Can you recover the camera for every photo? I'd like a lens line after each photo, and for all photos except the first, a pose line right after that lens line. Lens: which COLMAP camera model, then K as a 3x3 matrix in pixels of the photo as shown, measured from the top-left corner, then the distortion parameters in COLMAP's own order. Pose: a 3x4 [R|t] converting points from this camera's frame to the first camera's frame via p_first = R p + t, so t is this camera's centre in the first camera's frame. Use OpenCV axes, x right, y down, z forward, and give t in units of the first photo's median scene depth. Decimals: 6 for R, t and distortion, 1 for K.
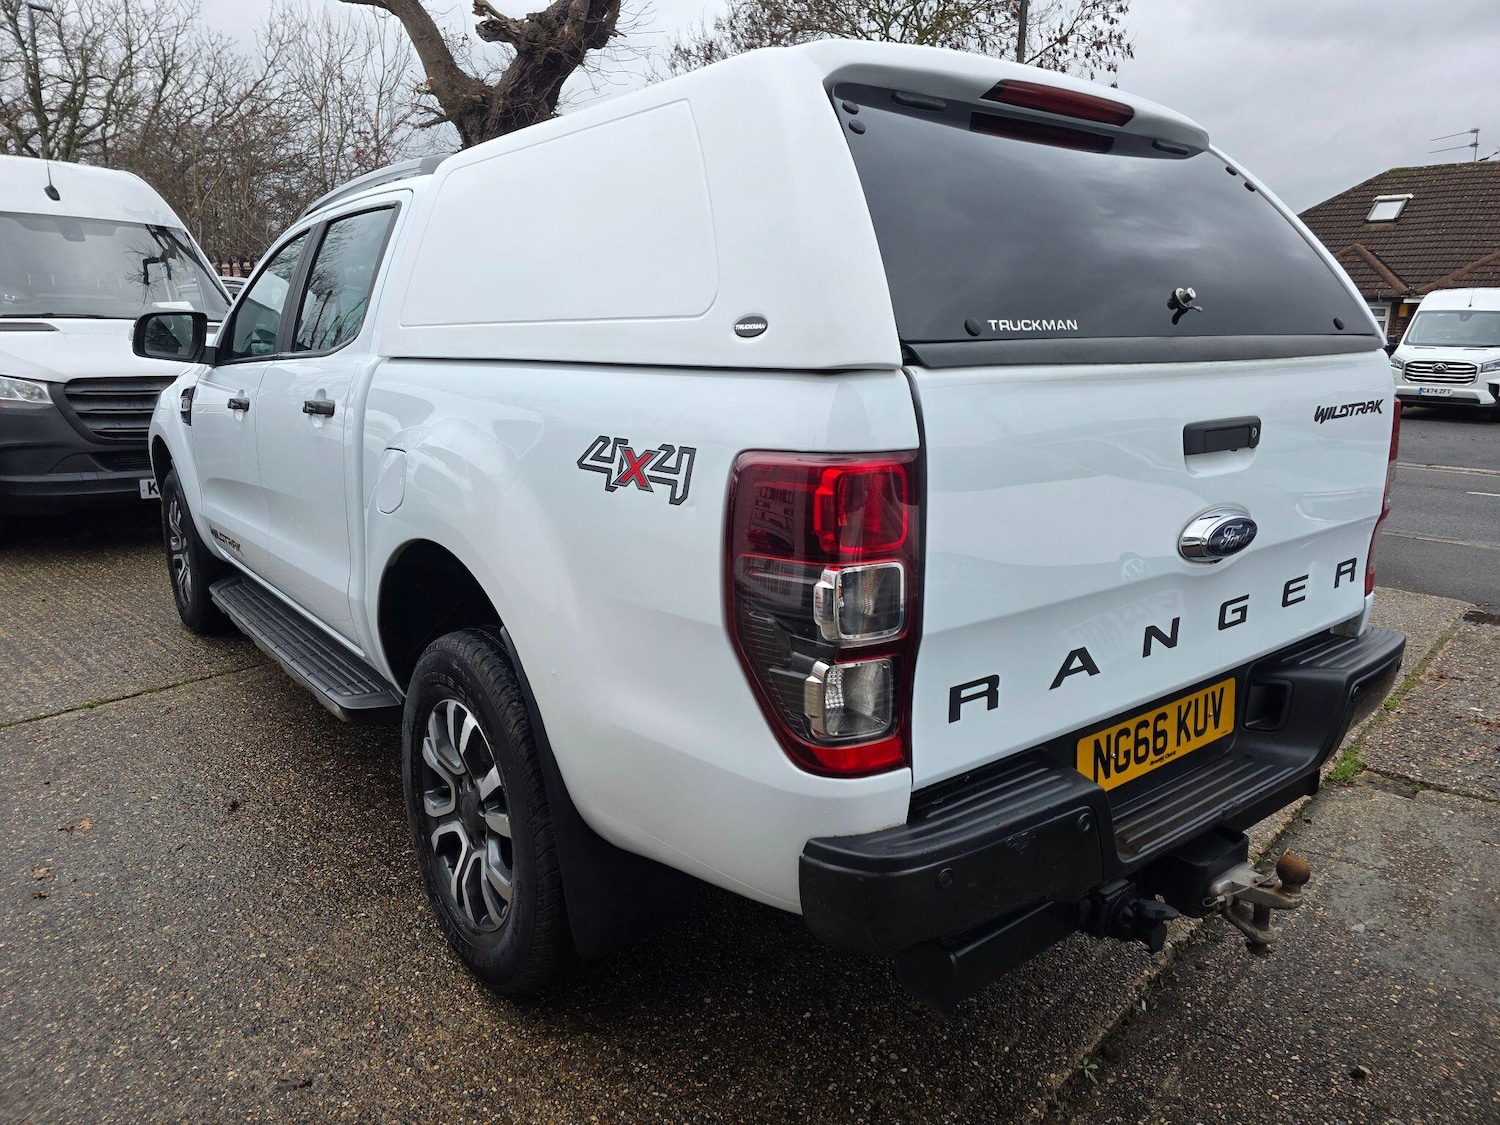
lens RADIAL K [[1019.1, 0, 753.7], [0, 1019.1, 543.4], [0, 0, 1]] dist [0.083199, -0.089499]
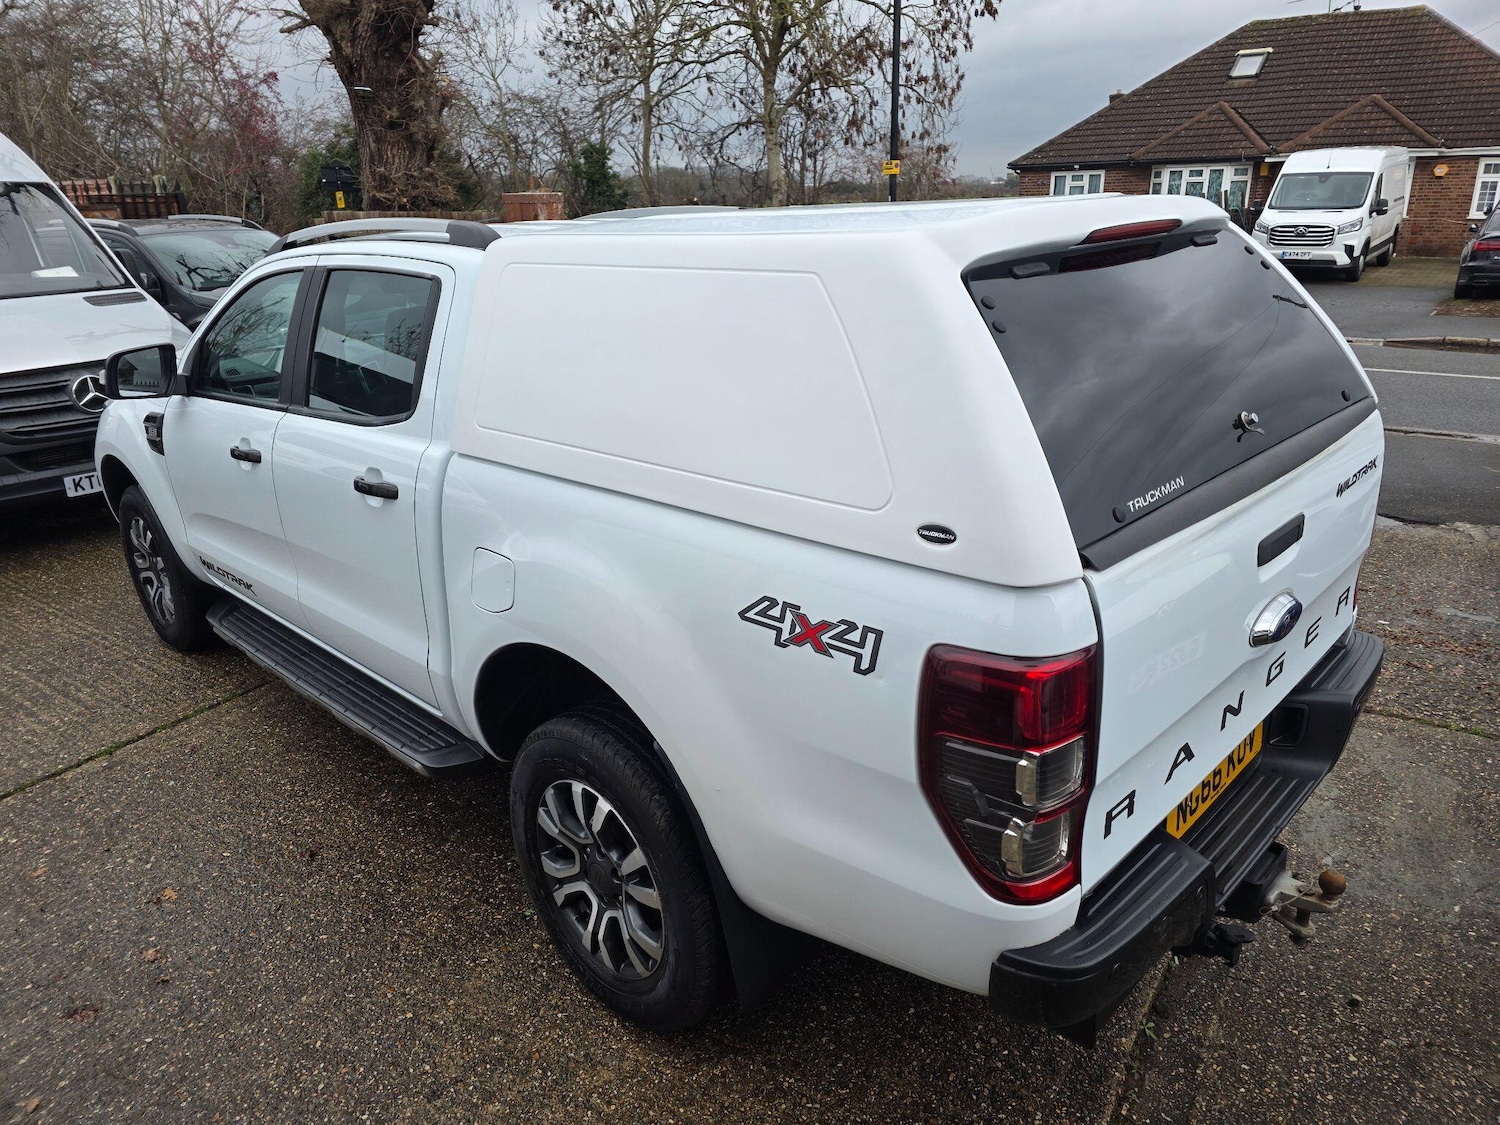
lens RADIAL K [[1021.1, 0, 766.6], [0, 1021.1, 553.0], [0, 0, 1]] dist [0.083484, -0.090912]
pose [[0.989672, -0.081570, 0.117878, -0.210529], [0.064989, 0.988265, 0.138235, -0.232530], [-0.127771, -0.129147, 0.983359, -0.065323]]
